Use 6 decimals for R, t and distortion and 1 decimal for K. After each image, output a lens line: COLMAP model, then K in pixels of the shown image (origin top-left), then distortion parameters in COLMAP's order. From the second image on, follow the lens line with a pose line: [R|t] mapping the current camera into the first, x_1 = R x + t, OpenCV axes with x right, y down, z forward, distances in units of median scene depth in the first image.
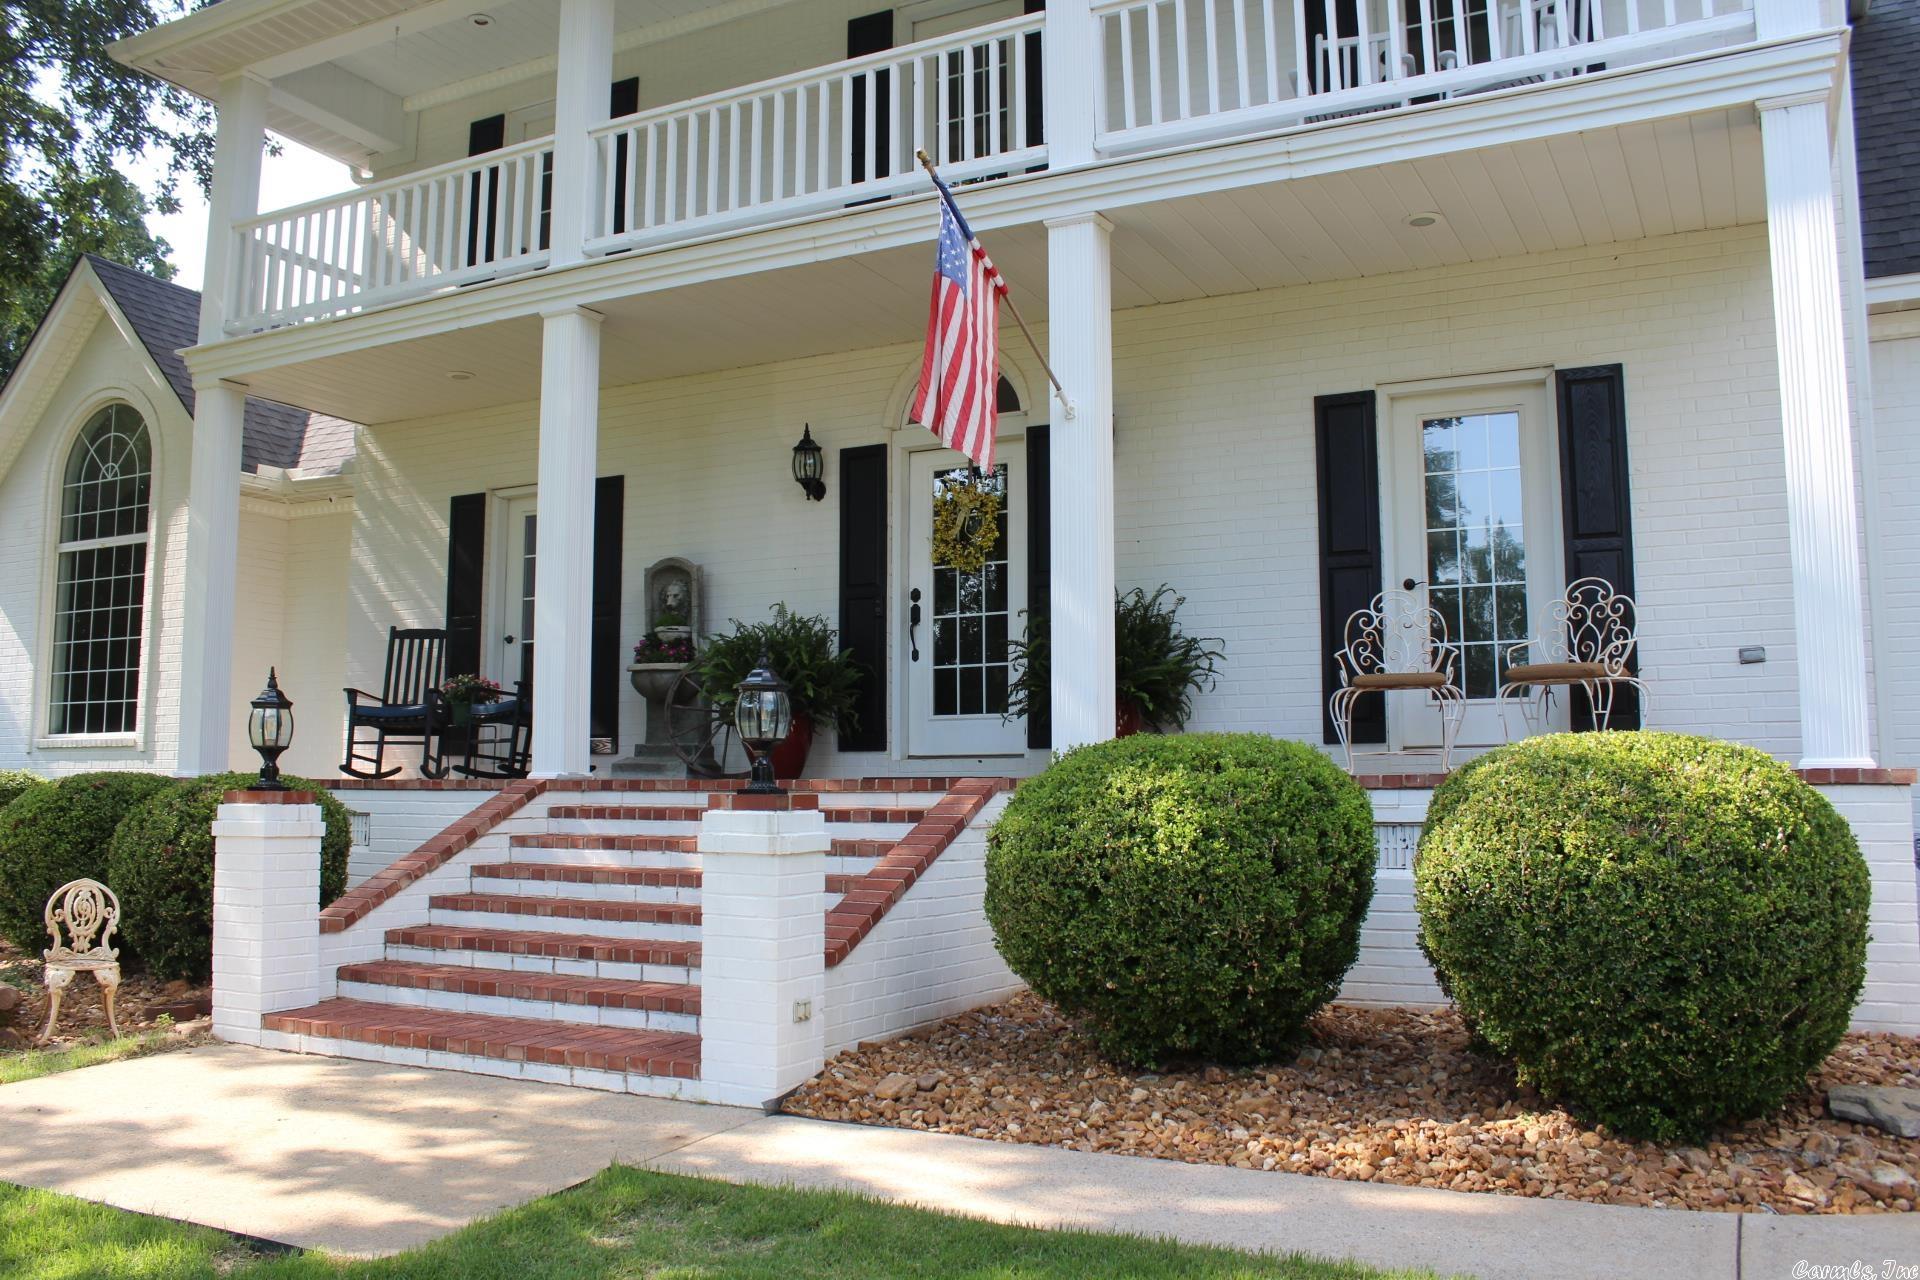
lens RADIAL K [[1601.6, 0, 960.1], [0, 1601.6, 634.1], [0, 0, 1]] dist [-0.156224, 0.123064]
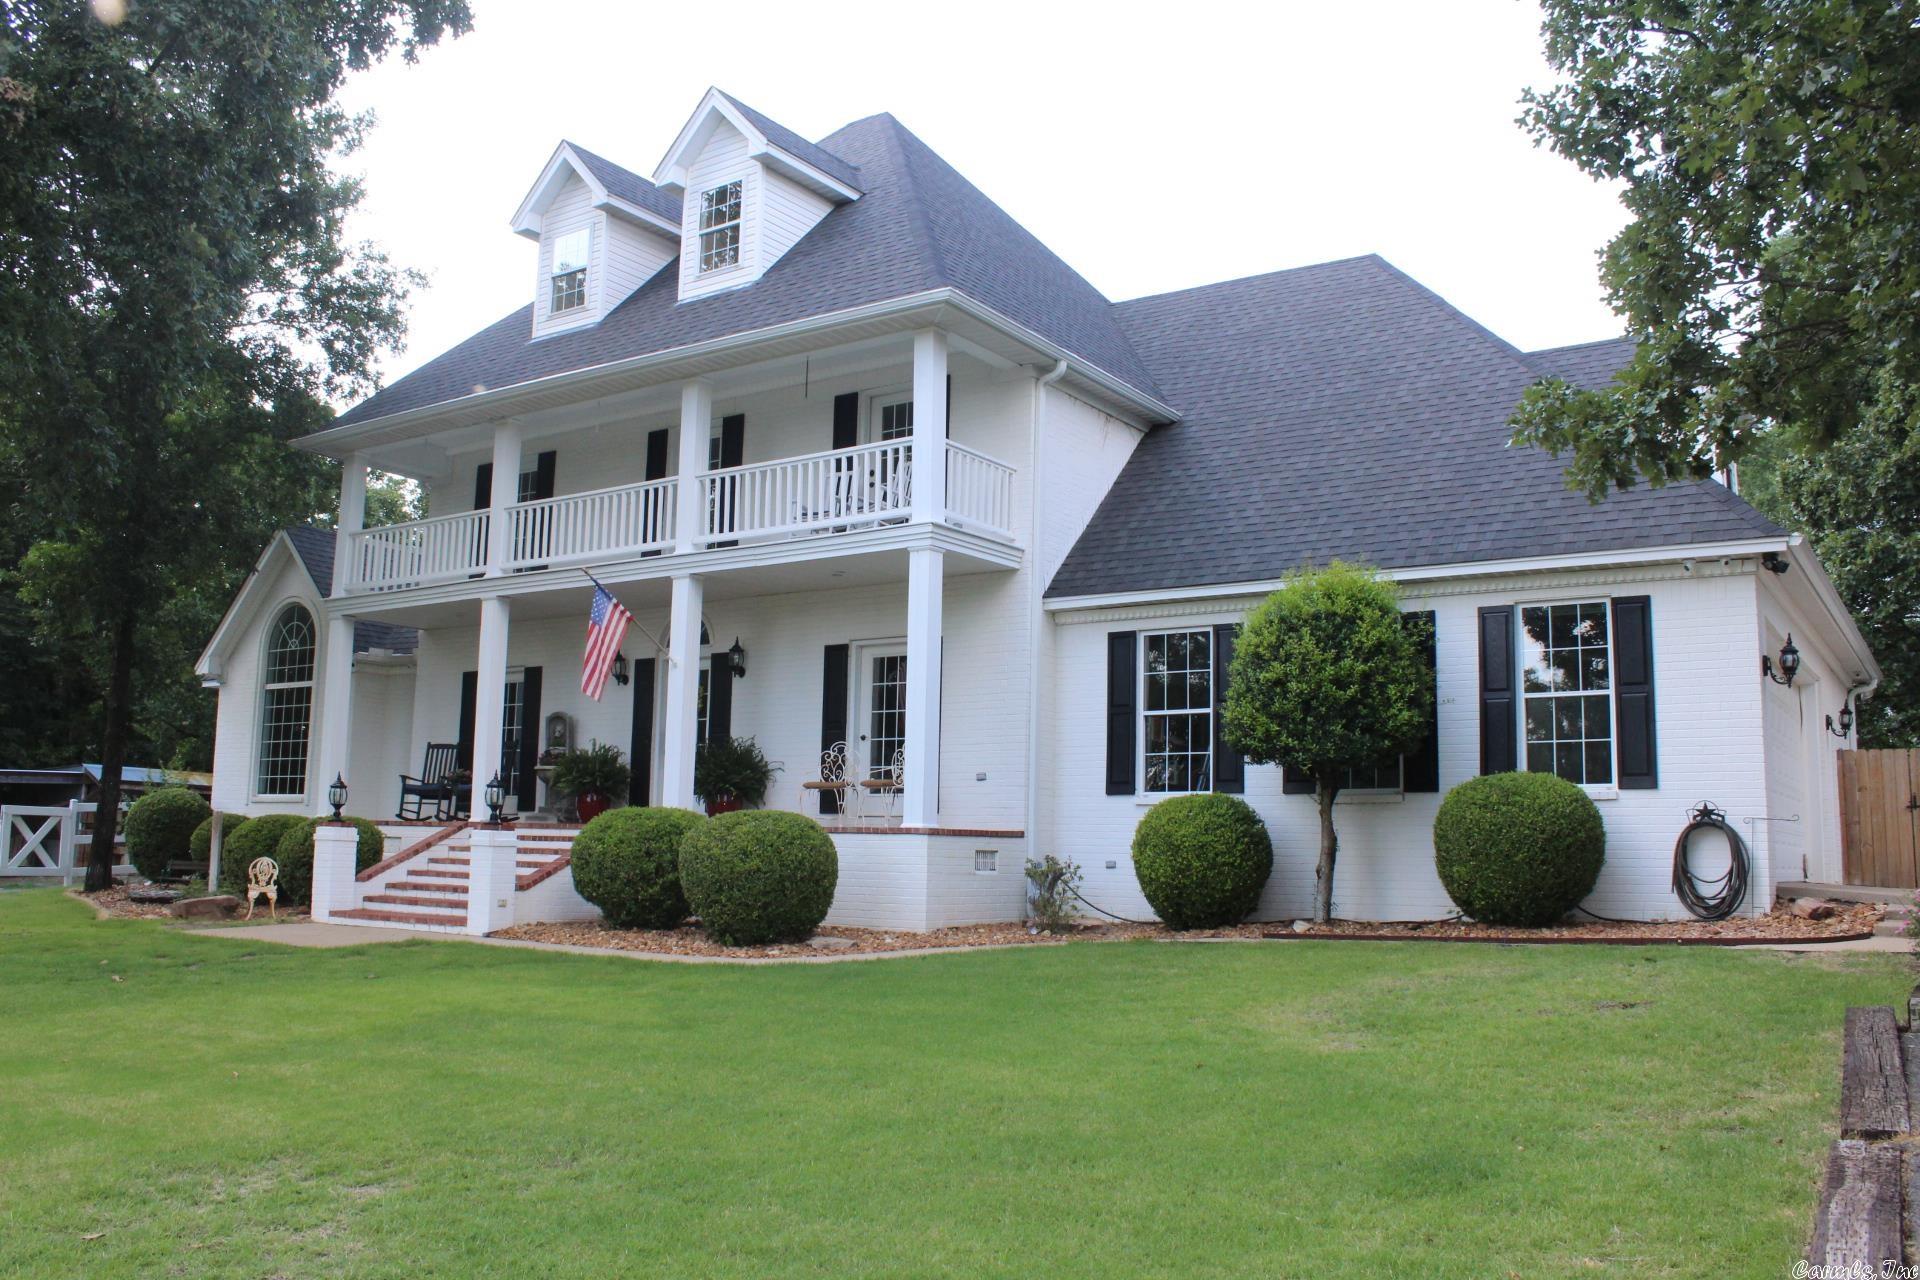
lens RADIAL K [[1601.6, 0, 960.9], [0, 1601.6, 649.6], [0, 0, 1]] dist [-0.156224, 0.123064]
pose [[0.992828, 0.004766, -0.119455, 0.606888], [-0.008539, 0.999480, -0.031087, -0.075707], [0.119244, 0.031884, 0.992353, -0.983120]]
